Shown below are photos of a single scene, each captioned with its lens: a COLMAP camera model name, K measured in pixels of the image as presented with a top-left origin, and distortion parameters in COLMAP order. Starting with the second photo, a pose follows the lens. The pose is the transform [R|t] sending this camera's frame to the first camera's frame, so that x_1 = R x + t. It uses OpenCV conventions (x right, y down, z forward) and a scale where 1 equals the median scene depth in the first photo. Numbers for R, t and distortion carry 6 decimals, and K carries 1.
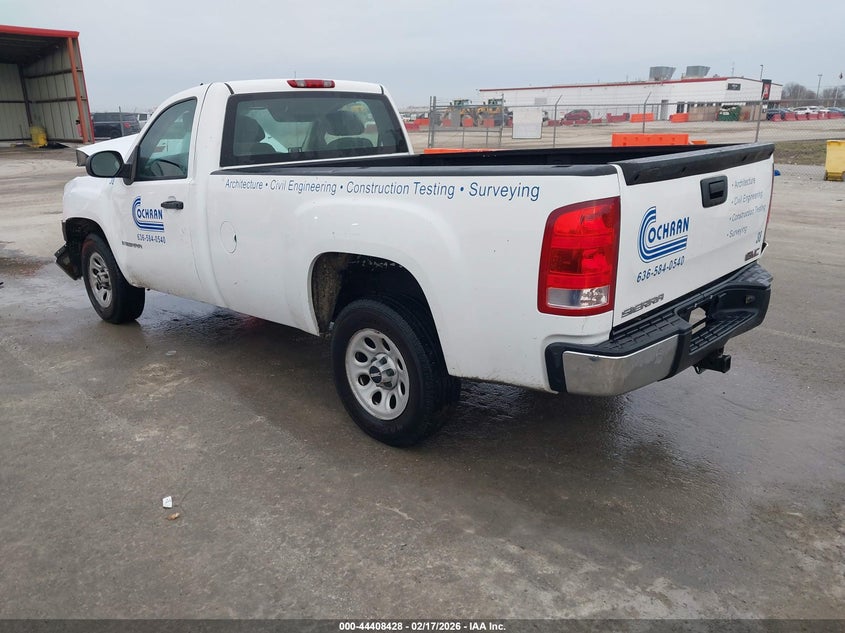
lens RADIAL K [[656.8, 0, 418.8], [0, 656.8, 310.6], [0, 0, 1]] dist [0.015058, -0.014697]
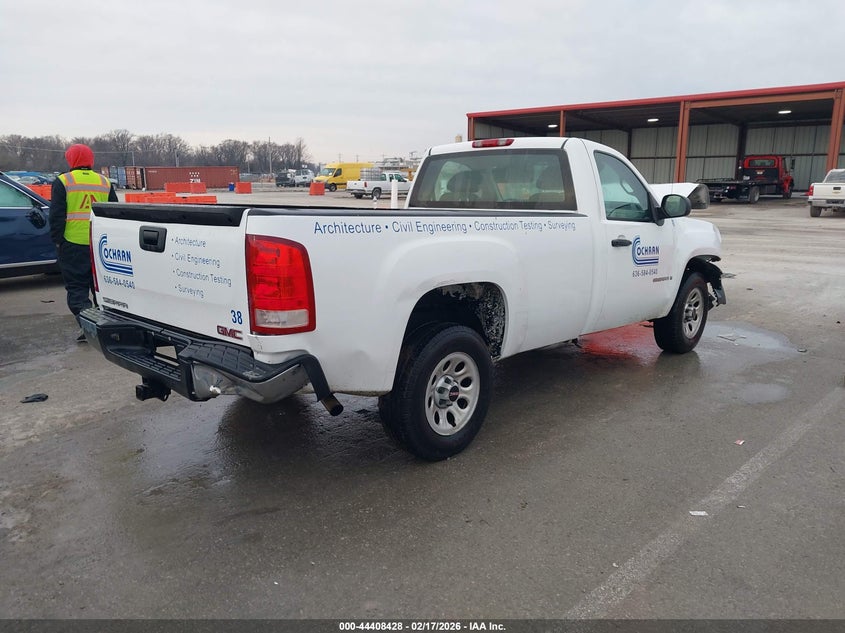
lens RADIAL K [[656.8, 0, 425.5], [0, 656.8, 311.7], [0, 0, 1]] dist [0.015058, -0.014697]
pose [[0.037216, 0.216612, -0.975548, 1.712349], [-0.282992, 0.938547, 0.197600, -0.449629], [0.958400, 0.268719, 0.096229, 1.462922]]
